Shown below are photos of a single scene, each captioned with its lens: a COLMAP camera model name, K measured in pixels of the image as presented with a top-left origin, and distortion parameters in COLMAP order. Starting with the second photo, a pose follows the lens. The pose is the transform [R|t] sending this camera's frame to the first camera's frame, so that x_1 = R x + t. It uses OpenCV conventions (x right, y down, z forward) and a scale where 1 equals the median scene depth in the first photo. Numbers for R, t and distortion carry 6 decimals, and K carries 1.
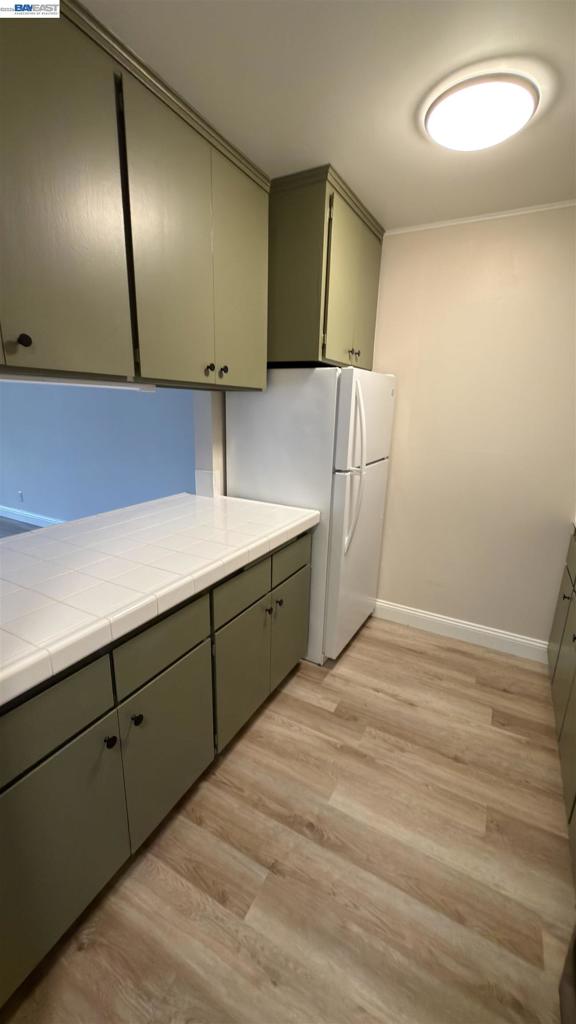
lens RADIAL K [[408.4, 0, 288.0], [0, 408.4, 512.0], [0, 0, 1]] dist [0.001444, 0.000353]
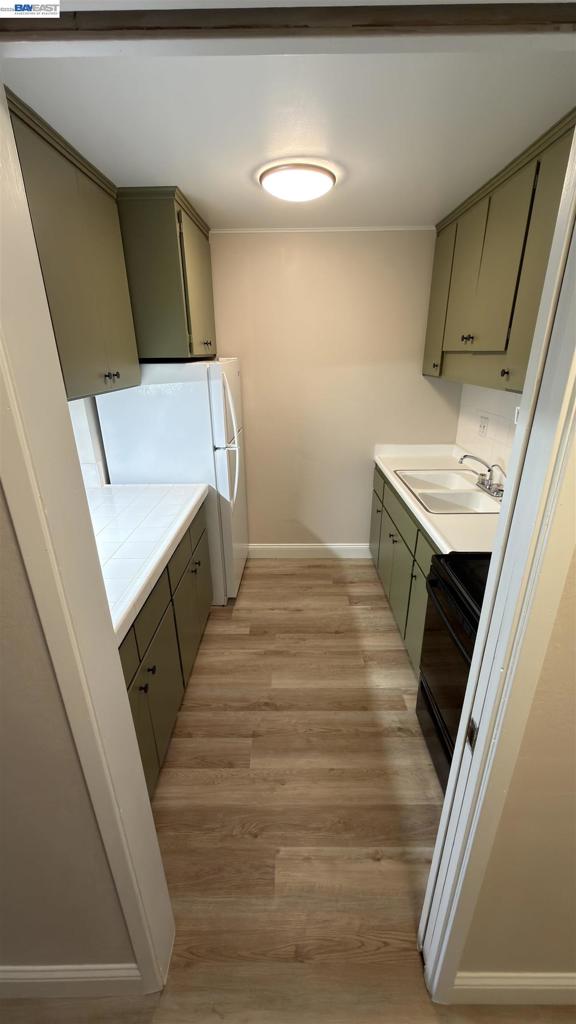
lens RADIAL K [[408.4, 0, 288.0], [0, 408.4, 512.0], [0, 0, 1]] dist [0.001444, 0.000353]
pose [[0.882104, -0.207197, 0.423040, -0.259405], [0.154075, 0.975578, 0.156549, -0.078721], [-0.445145, -0.072912, 0.892485, -0.201465]]
